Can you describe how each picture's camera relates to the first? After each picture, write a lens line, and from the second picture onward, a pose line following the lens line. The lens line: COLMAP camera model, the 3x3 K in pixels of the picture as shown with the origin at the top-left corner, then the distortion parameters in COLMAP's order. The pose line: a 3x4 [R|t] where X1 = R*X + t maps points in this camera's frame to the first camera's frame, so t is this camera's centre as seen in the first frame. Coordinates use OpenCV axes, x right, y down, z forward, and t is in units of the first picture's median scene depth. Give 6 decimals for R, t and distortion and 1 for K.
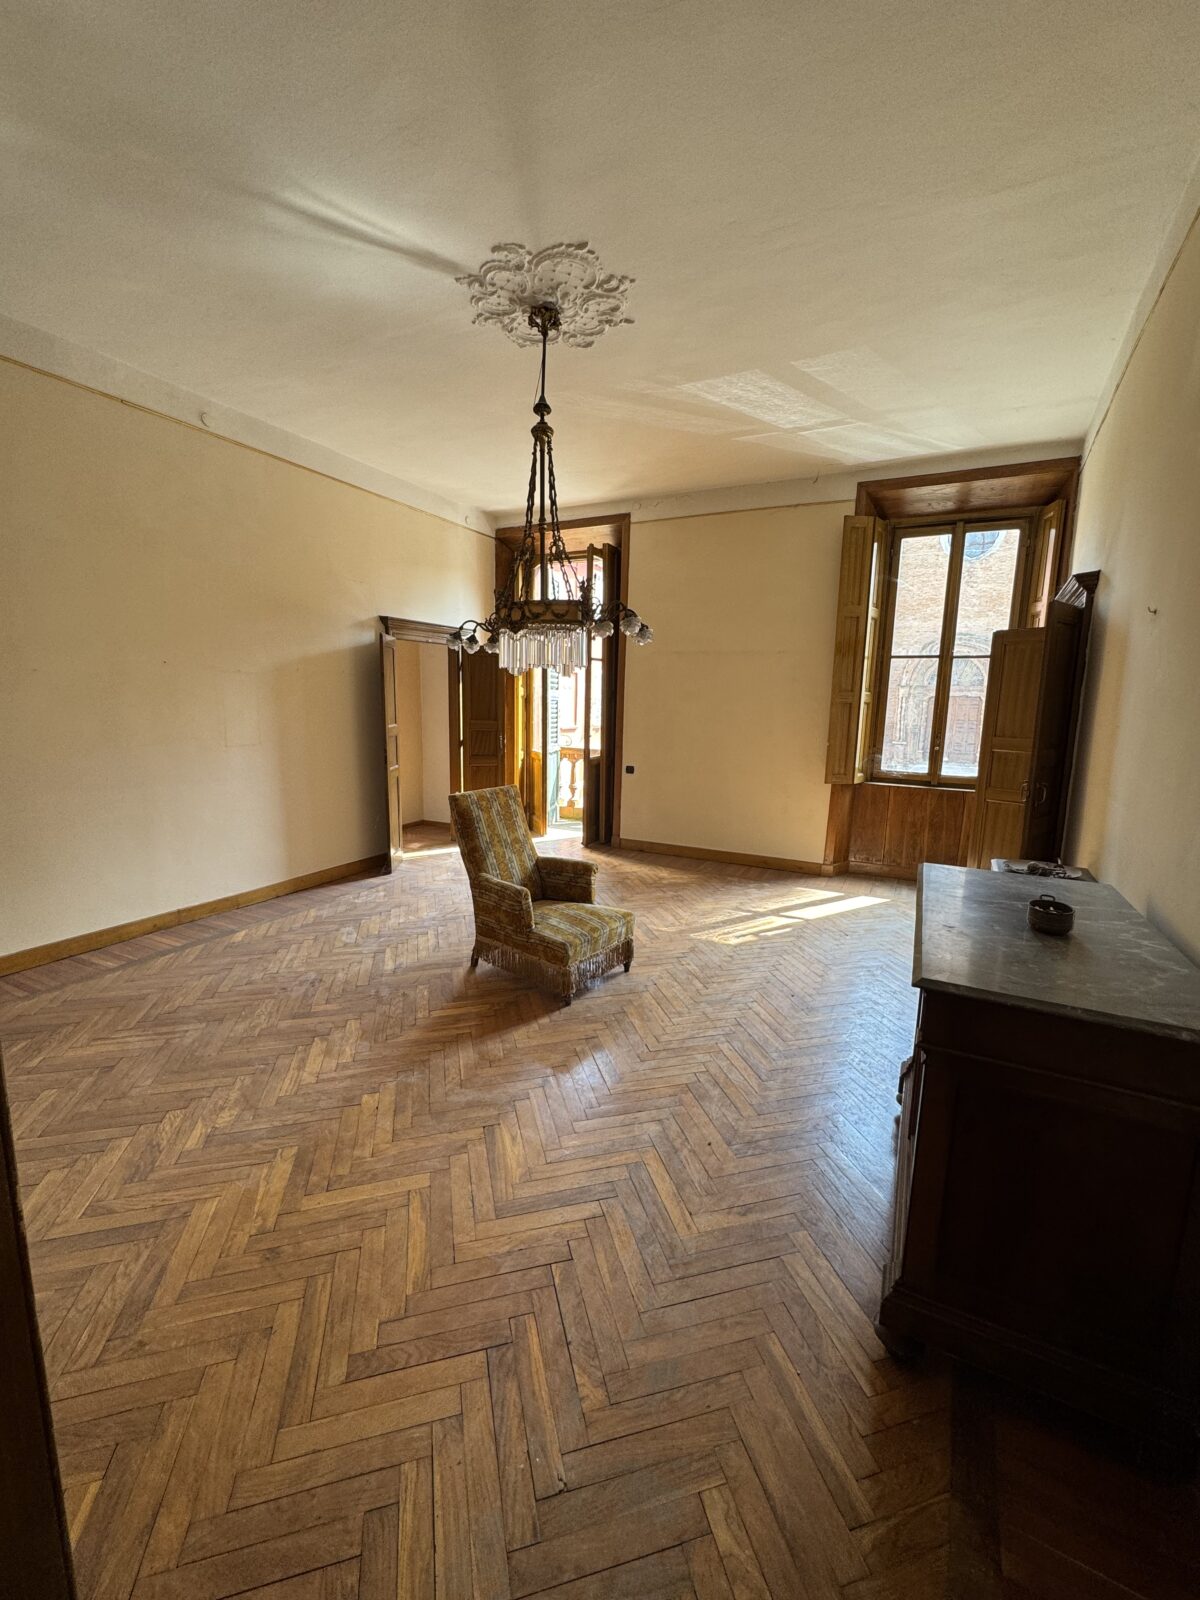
lens RADIAL K [[638.1, 0, 600.0], [0, 638.1, 800.0], [0, 0, 1]] dist [-0.002827, 0.000258]
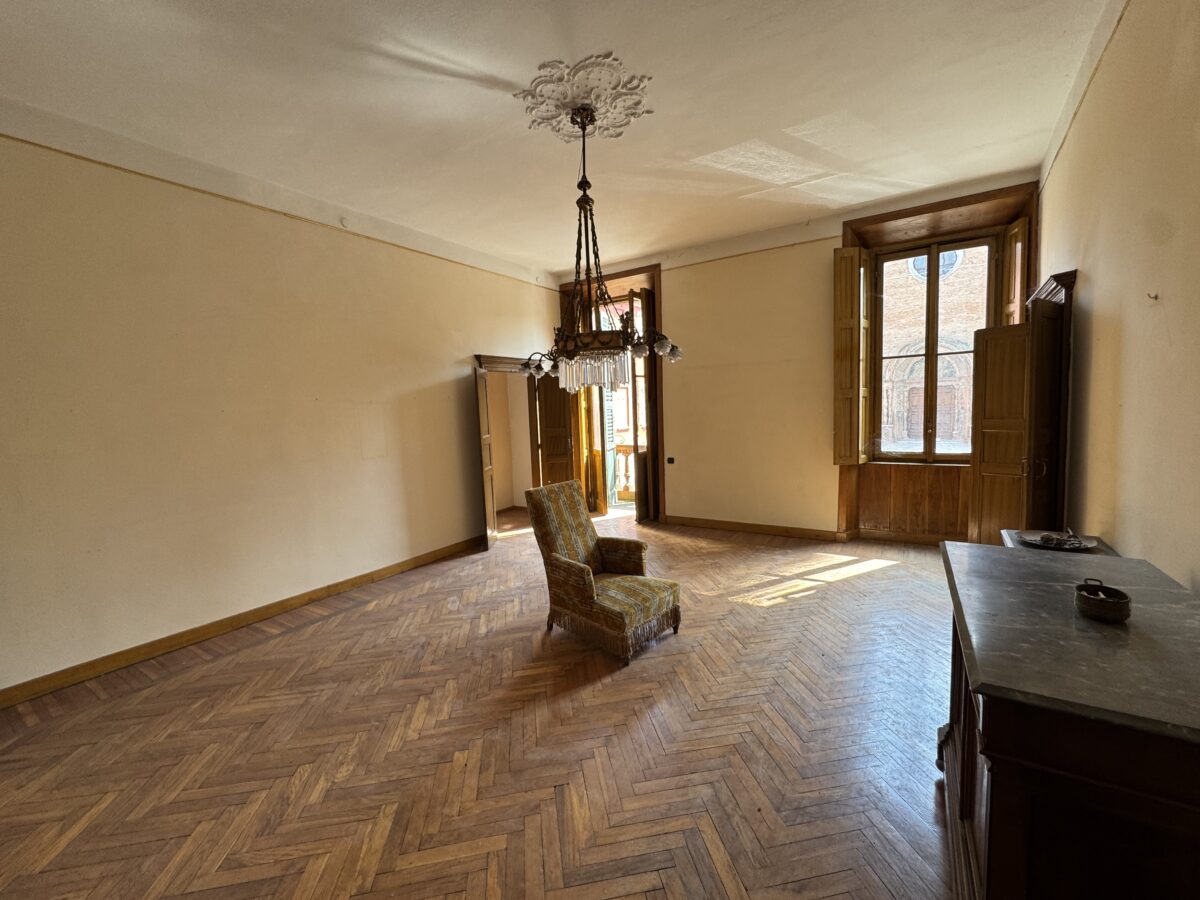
lens RADIAL K [[478.6, 0, 600.0], [0, 478.6, 450.0], [0, 0, 1]] dist [-0.002827, 0.000258]
pose [[0.993460, -0.050253, -0.102528, 0.010032], [0.043280, 0.996668, -0.069133, -0.015545], [0.105660, 0.064243, 0.992325, 0.075756]]
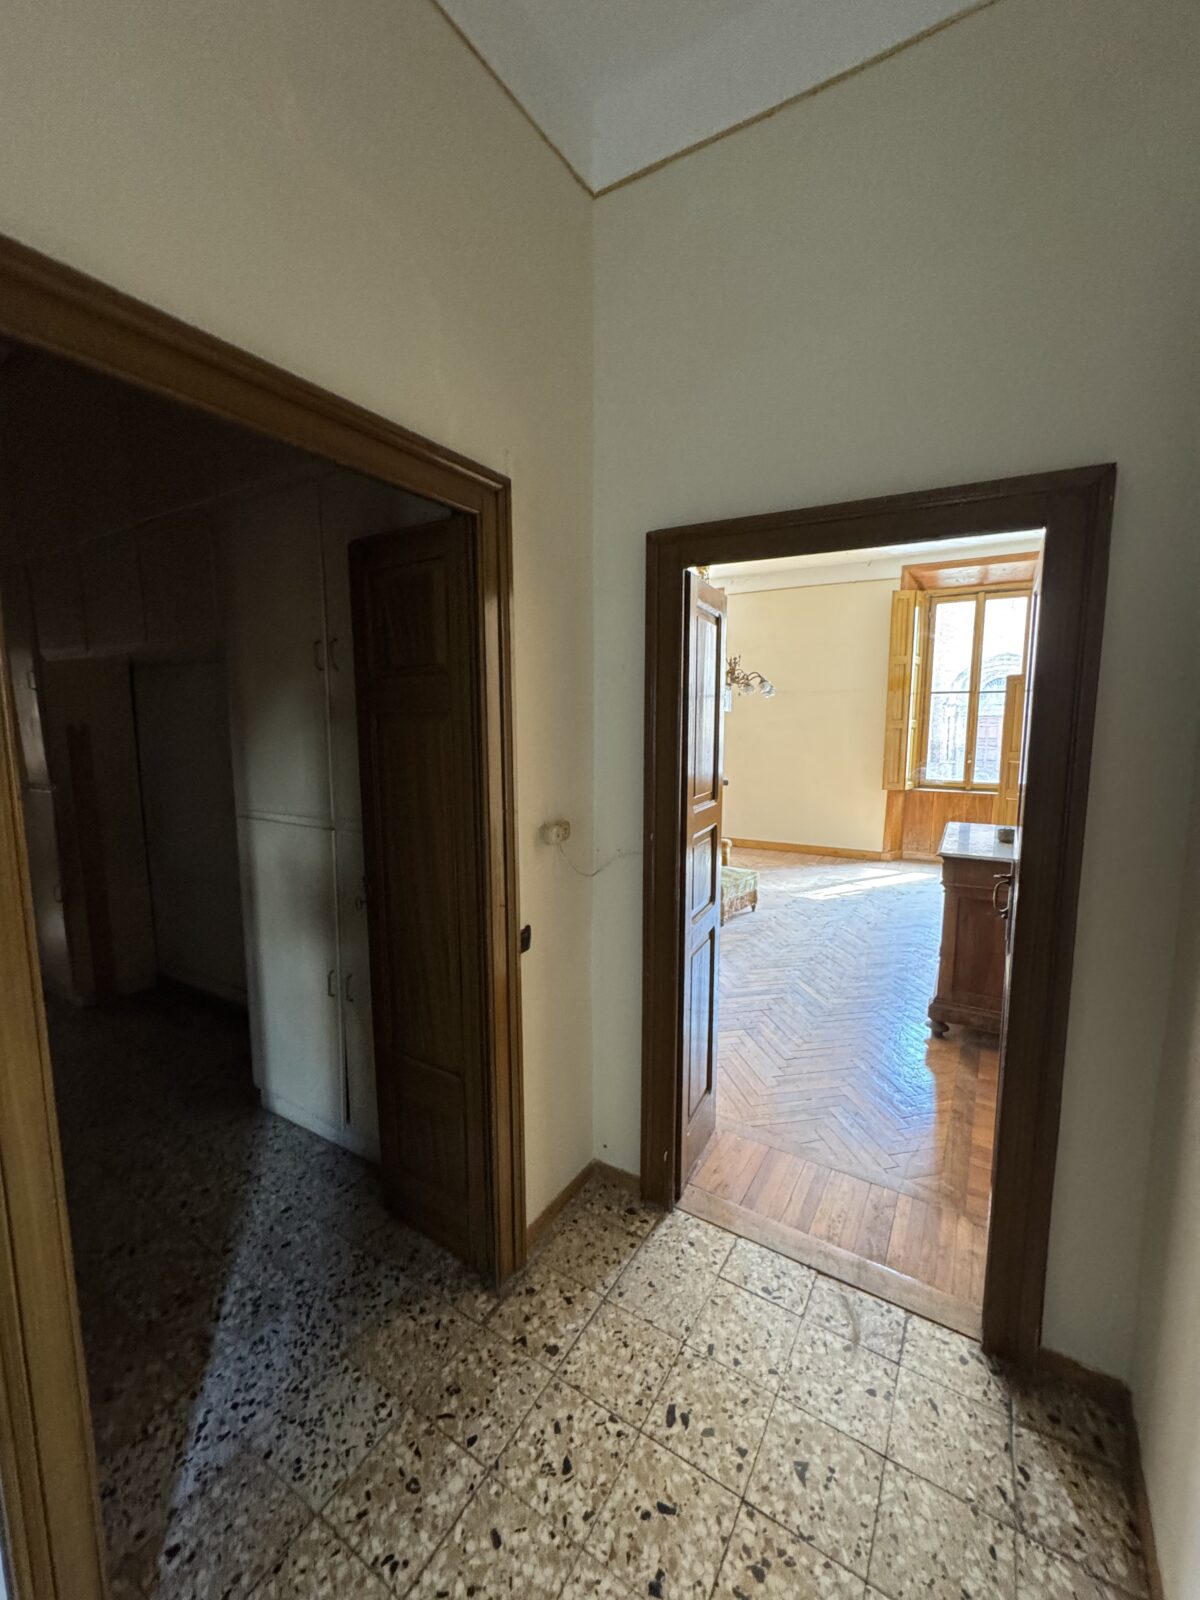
lens RADIAL K [[638.1, 0, 600.0], [0, 638.1, 800.0], [0, 0, 1]] dist [-0.002827, 0.000258]
pose [[0.997963, -0.010480, -0.062934, -0.213323], [0.007919, 0.999136, -0.040805, 0.064894], [0.063307, 0.040223, 0.997183, -0.506909]]
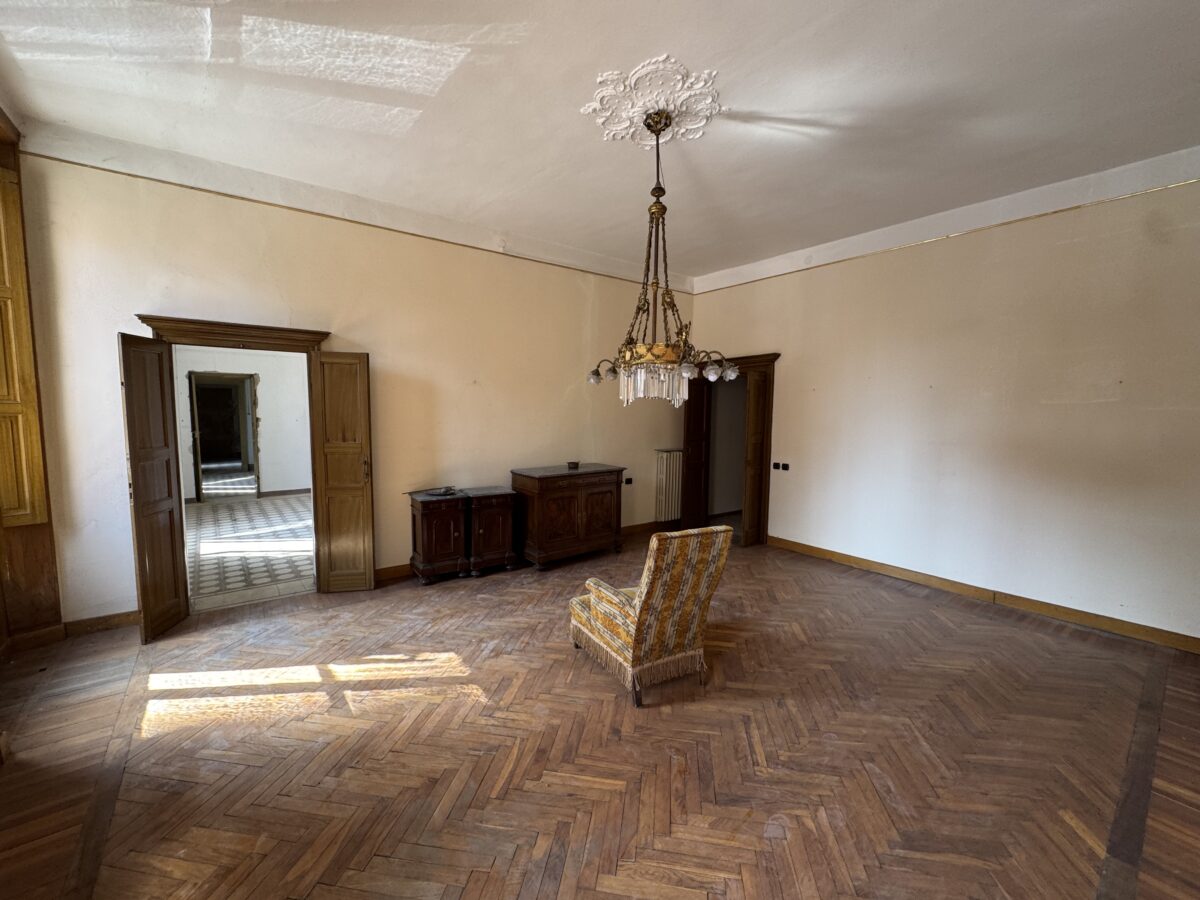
lens RADIAL K [[478.6, 0, 600.0], [0, 478.6, 450.0], [0, 0, 1]] dist [-0.002827, 0.000258]
pose [[-0.911324, -0.065925, 0.406376, -0.330553], [0.035175, 0.971017, 0.236407, -0.293945], [-0.410183, 0.229738, -0.882593, 1.648889]]
